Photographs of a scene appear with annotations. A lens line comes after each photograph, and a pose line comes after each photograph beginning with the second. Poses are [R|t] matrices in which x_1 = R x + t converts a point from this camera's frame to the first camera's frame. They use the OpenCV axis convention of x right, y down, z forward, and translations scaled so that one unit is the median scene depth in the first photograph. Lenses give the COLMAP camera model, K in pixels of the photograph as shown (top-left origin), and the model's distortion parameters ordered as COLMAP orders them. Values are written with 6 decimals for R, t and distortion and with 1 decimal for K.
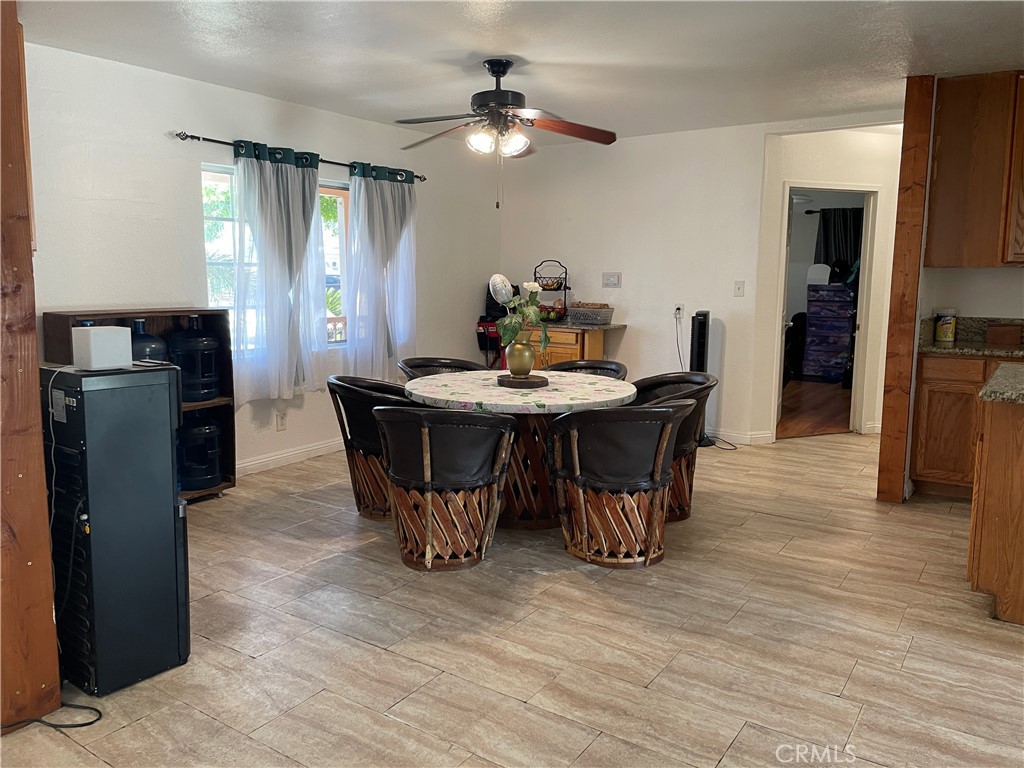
lens RADIAL K [[769.1, 0, 511.9], [0, 769.1, 367.9], [0, 0, 1]] dist [0.071815, -0.081218]
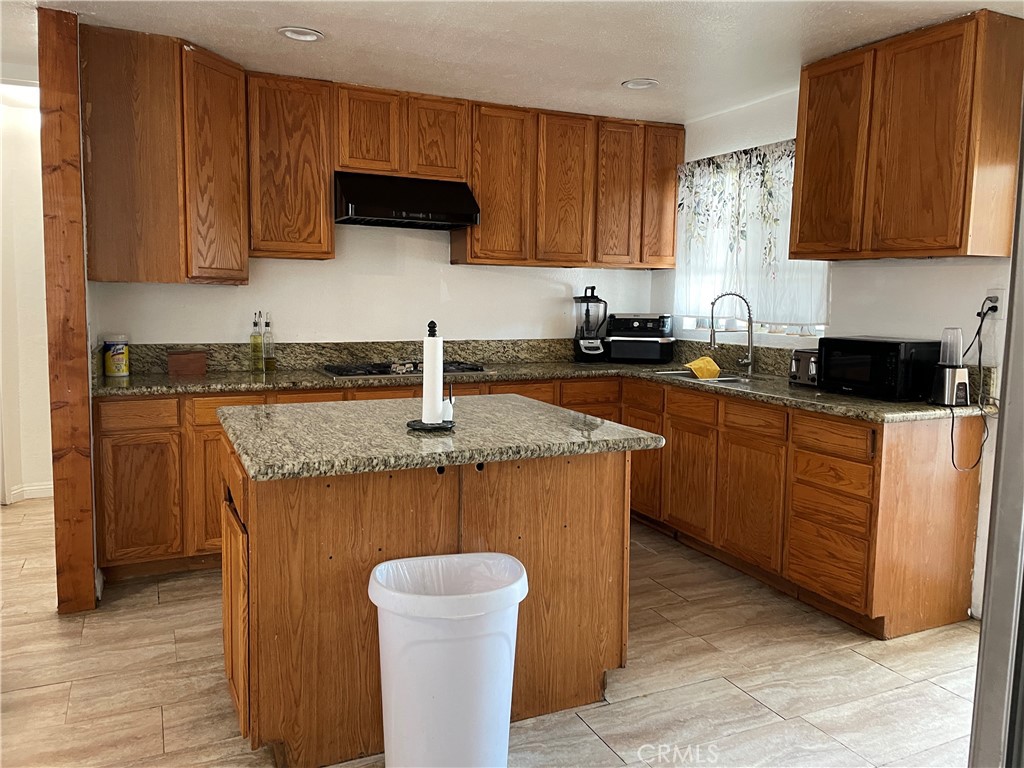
lens RADIAL K [[769.1, 0, 511.9], [0, 769.1, 367.9], [0, 0, 1]] dist [0.071815, -0.081218]
pose [[0.503721, -0.077334, 0.860398, 0.092400], [0.093139, 0.995041, 0.034907, -0.036508], [-0.858831, 0.062553, 0.508425, 0.292352]]
